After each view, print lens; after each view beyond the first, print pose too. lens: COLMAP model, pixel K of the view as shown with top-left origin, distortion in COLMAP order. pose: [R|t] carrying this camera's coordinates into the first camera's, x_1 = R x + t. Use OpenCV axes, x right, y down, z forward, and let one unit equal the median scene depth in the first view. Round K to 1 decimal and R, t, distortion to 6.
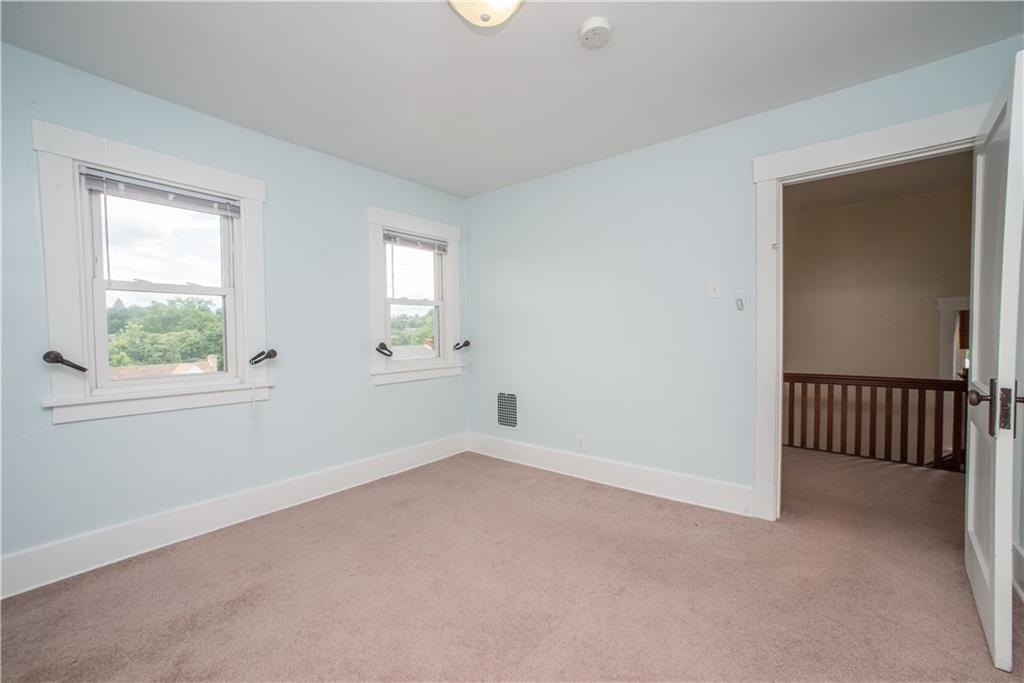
lens RADIAL K [[420.4, 0, 522.3], [0, 420.4, 346.9], [0, 0, 1]] dist [-0.065706, 0.031450]
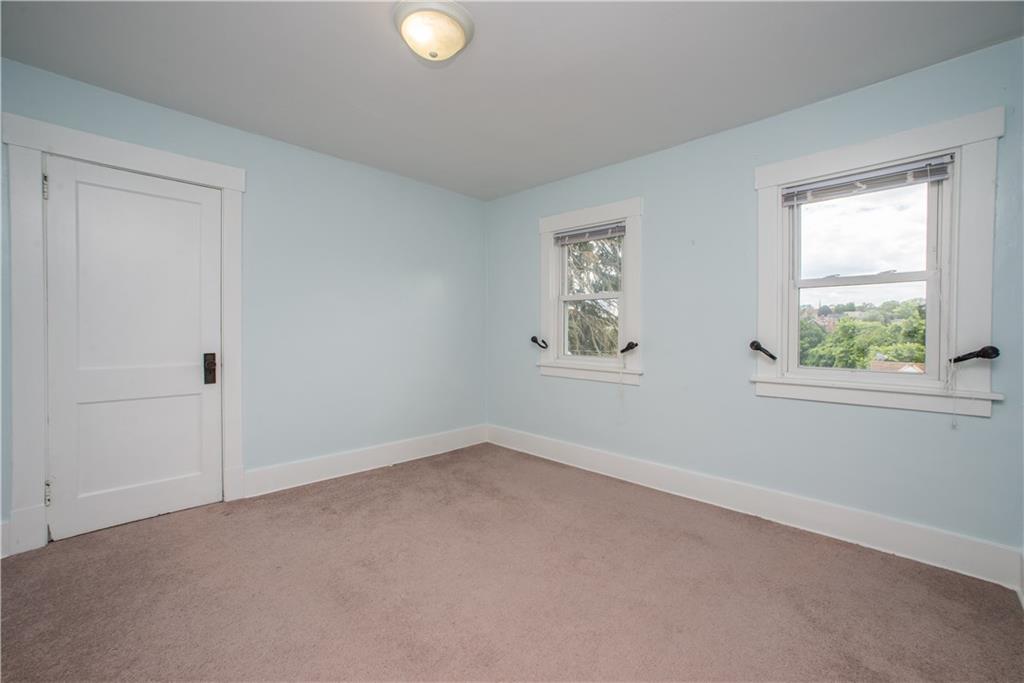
lens RADIAL K [[432.4, 0, 512.0], [0, 432.4, 341.5], [0, 0, 1]] dist [-0.053379, 0.022226]
pose [[-0.145724, 0.040089, -0.988513, 0.414491], [-0.032210, 0.998457, 0.045240, -0.025111], [0.988801, 0.038432, -0.144208, 0.541756]]
